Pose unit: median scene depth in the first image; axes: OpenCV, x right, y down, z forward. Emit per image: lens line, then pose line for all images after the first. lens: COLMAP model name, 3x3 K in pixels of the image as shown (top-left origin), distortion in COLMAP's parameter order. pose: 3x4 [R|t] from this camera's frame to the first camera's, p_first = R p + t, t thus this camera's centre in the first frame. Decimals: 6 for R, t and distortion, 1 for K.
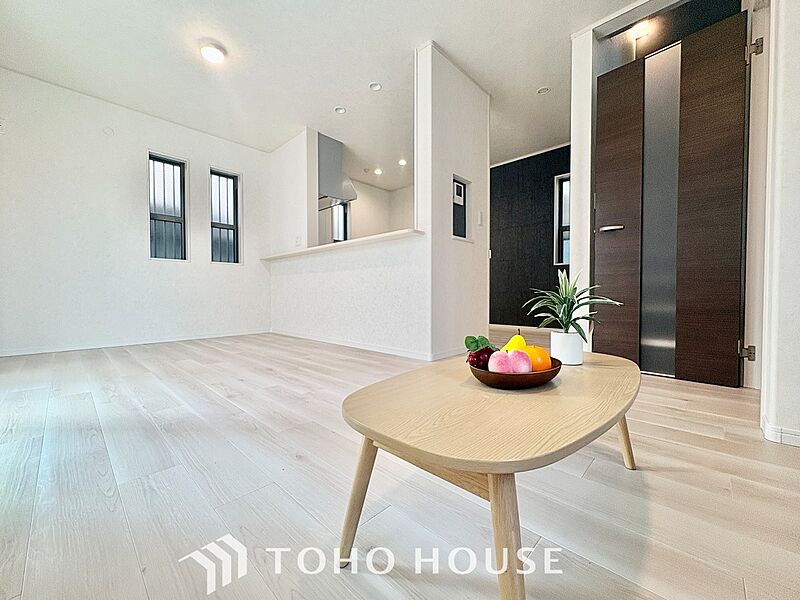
lens RADIAL K [[320.4, 0, 400.9], [0, 320.4, 299.9], [0, 0, 1]] dist [-0.000129, 0.000498]
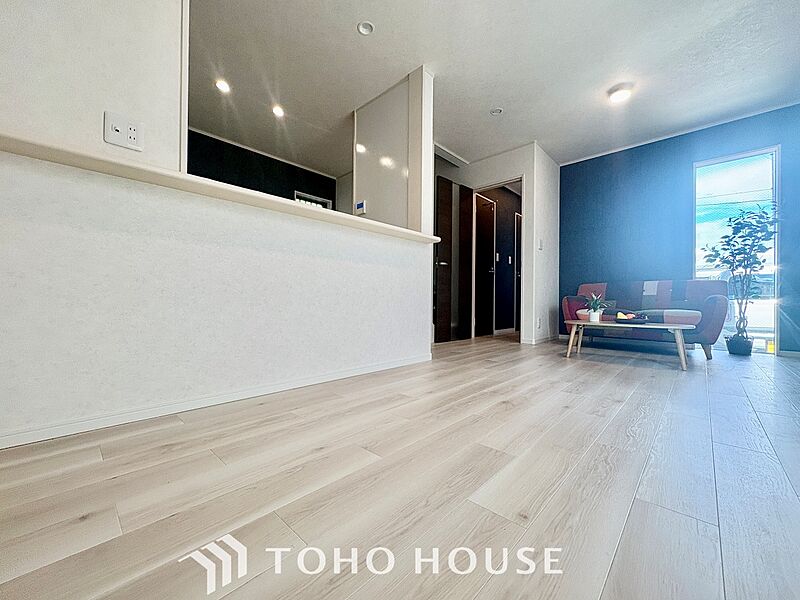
lens RADIAL K [[320.4, 0, 398.1], [0, 320.4, 301.2], [0, 0, 1]] dist [-0.000129, 0.000498]
pose [[-0.004544, 0.004497, 0.999980, -0.731329], [0.012313, 0.999914, -0.004441, -0.005162], [-0.999914, 0.012292, -0.004599, 0.808362]]
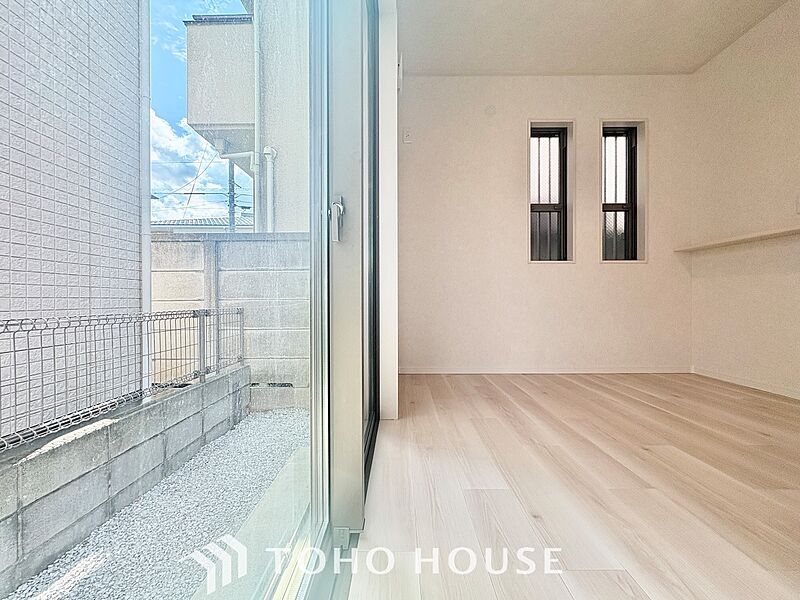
lens RADIAL K [[320.4, 0, 401.9], [0, 320.4, 299.7], [0, 0, 1]] dist [-0.000129, 0.000498]
pose [[0.688325, 0.000982, -0.725402, -0.437018], [-0.011837, 0.999881, -0.009878, -0.028289], [0.725306, 0.015386, 0.688255, 0.248908]]
